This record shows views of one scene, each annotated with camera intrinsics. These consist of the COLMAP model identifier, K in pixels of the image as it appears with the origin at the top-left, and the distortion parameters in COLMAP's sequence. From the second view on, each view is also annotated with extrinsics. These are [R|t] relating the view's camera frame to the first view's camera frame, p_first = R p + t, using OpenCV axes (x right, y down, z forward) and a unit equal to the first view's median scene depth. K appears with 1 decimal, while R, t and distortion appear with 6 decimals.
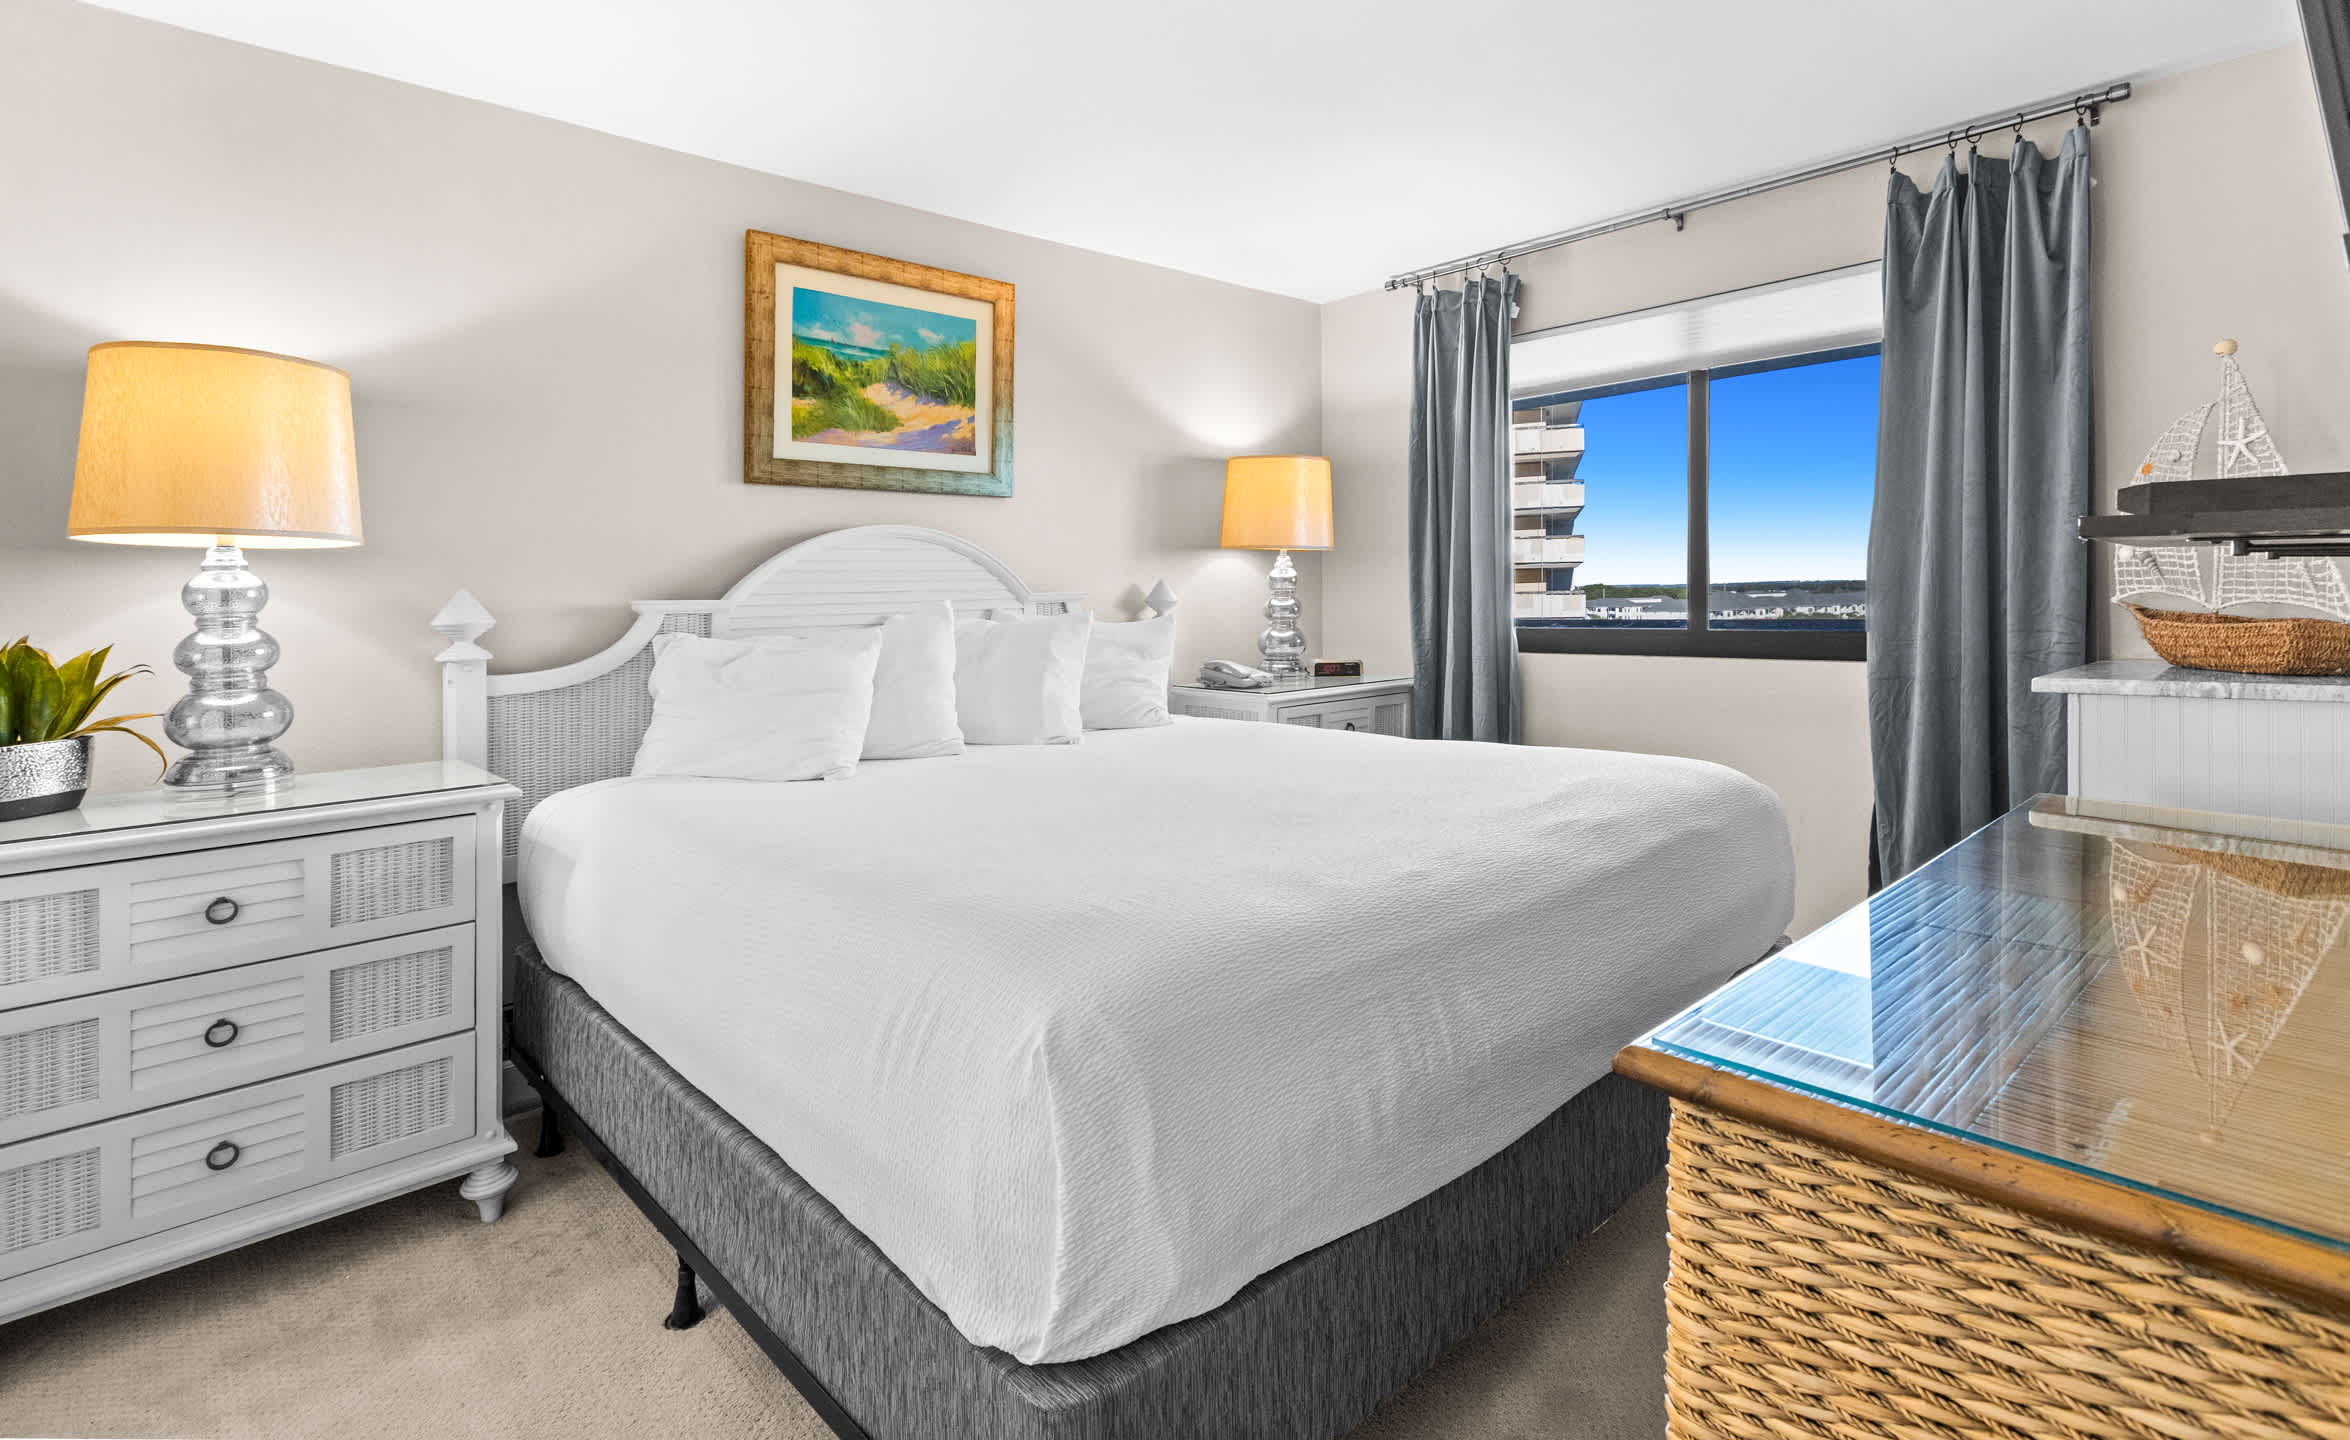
lens RADIAL K [[1072.5, 0, 1138.1], [0, 1072.5, 589.4], [0, 0, 1]] dist [-0.002747, -0.000162]
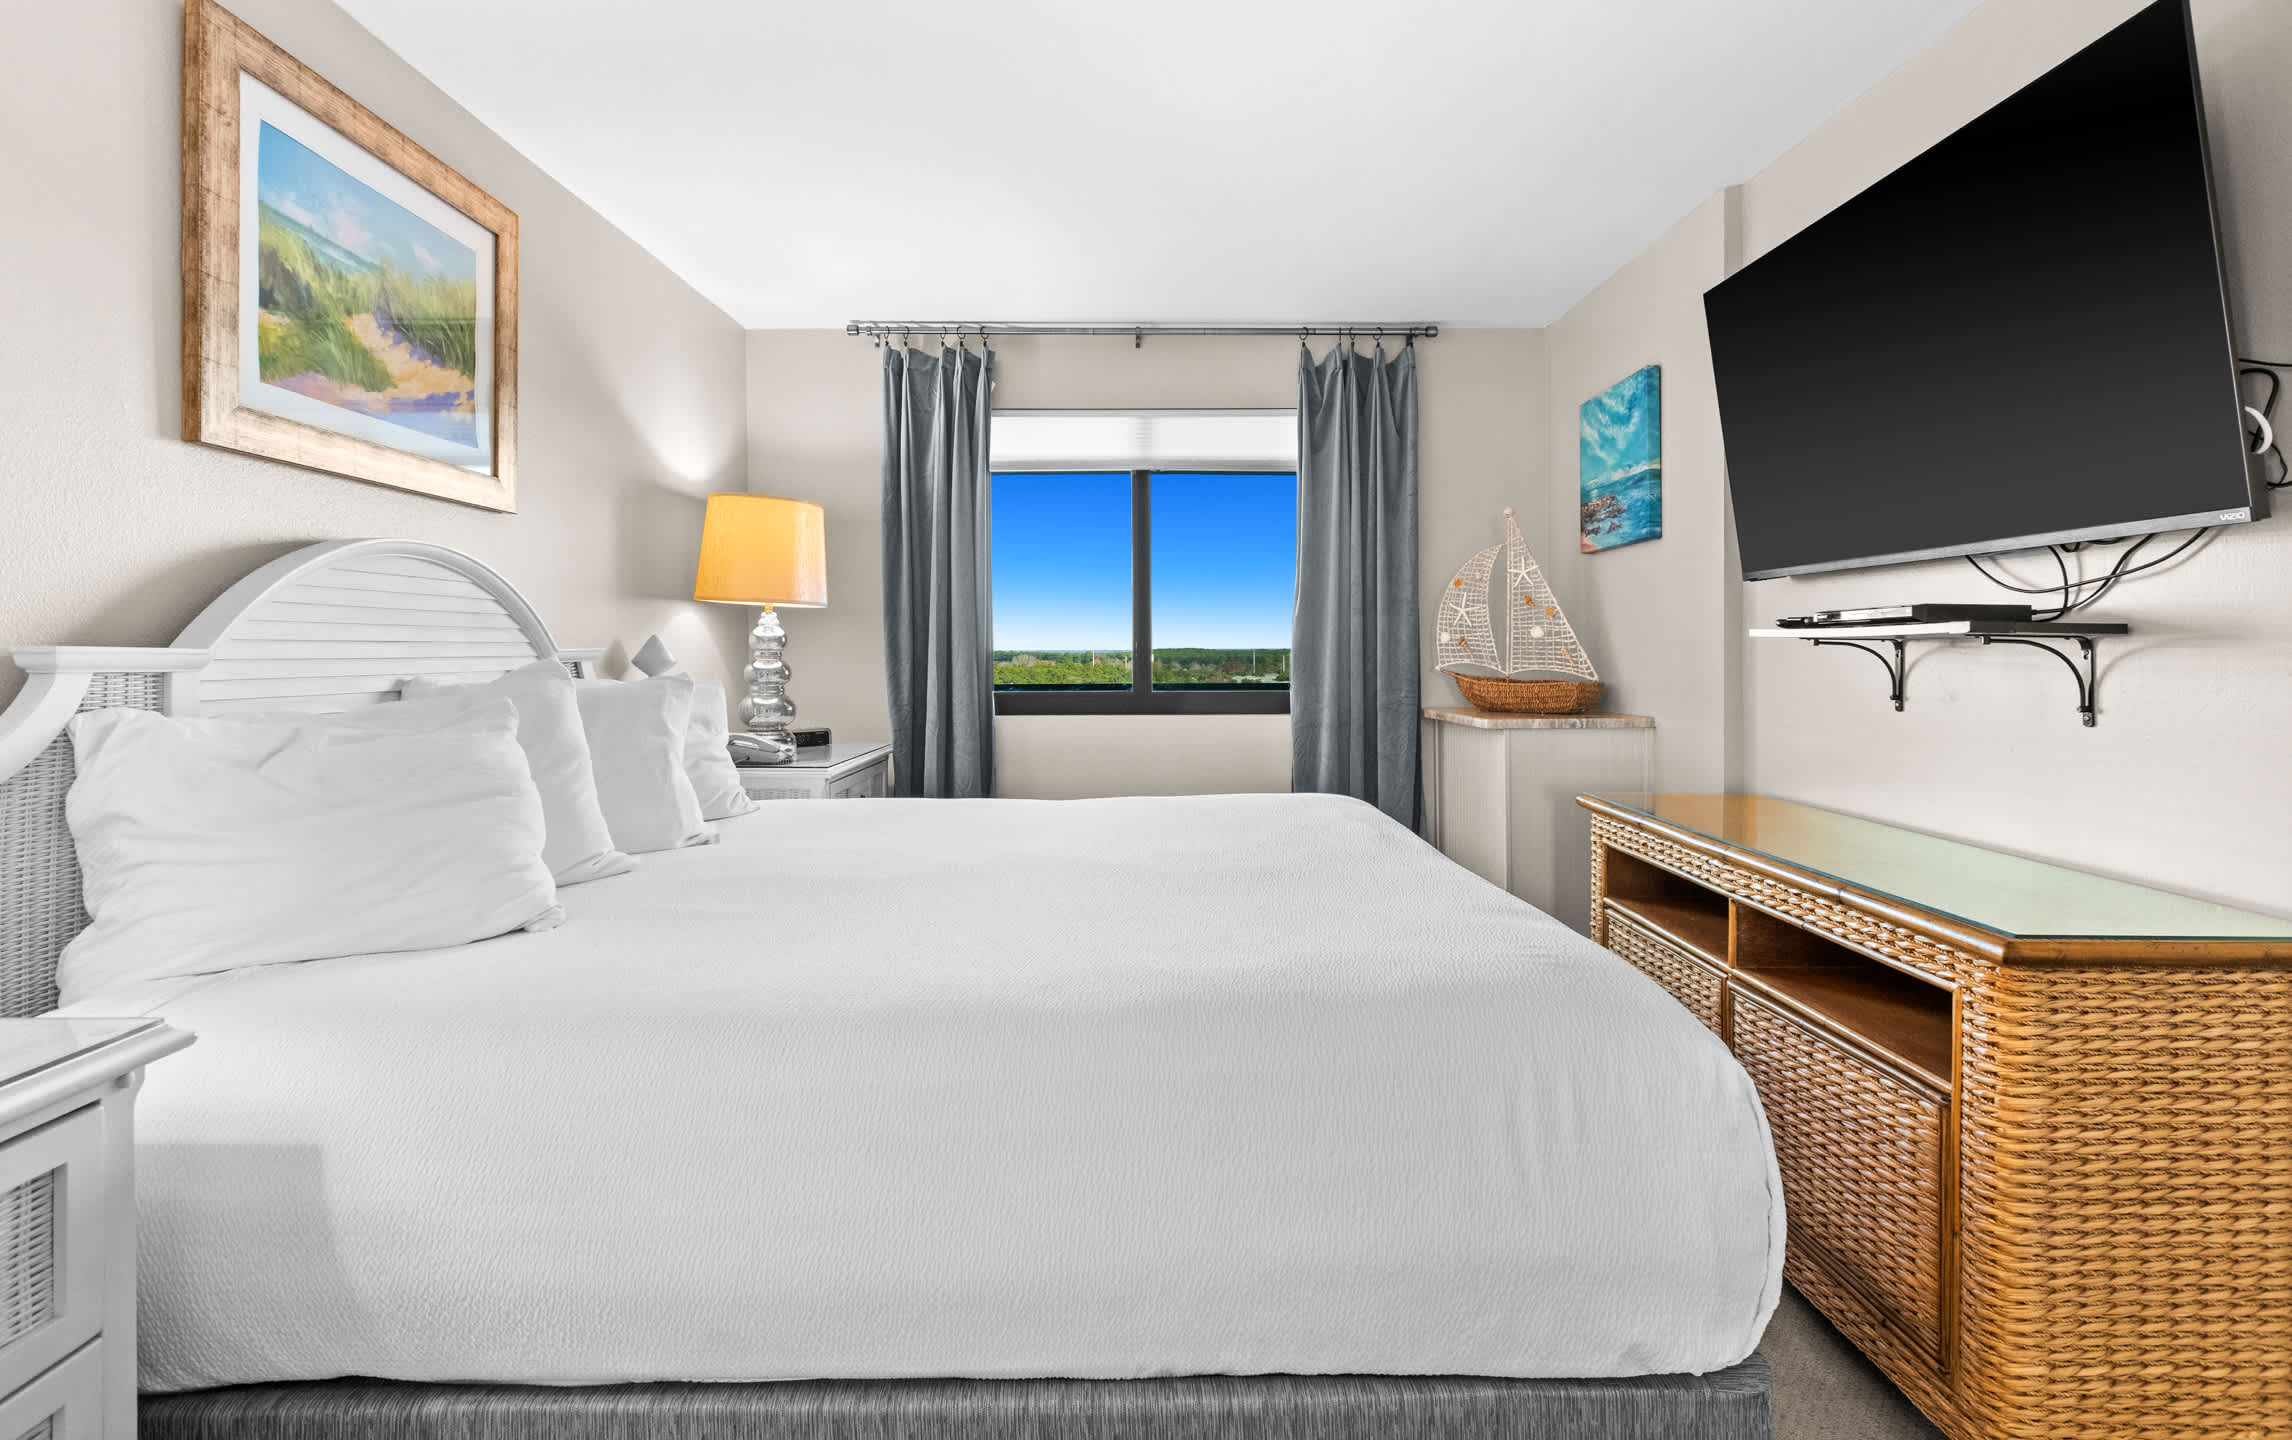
lens RADIAL K [[1102.1, 0, 1128.0], [0, 1102.1, 654.2], [0, 0, 1]] dist [-0.000496, 0.000172]
pose [[0.671341, 0.017874, 0.740933, -0.410101], [-0.016061, 0.999825, -0.009566, 0.008930], [-0.740975, -0.005478, 0.671510, 0.219080]]
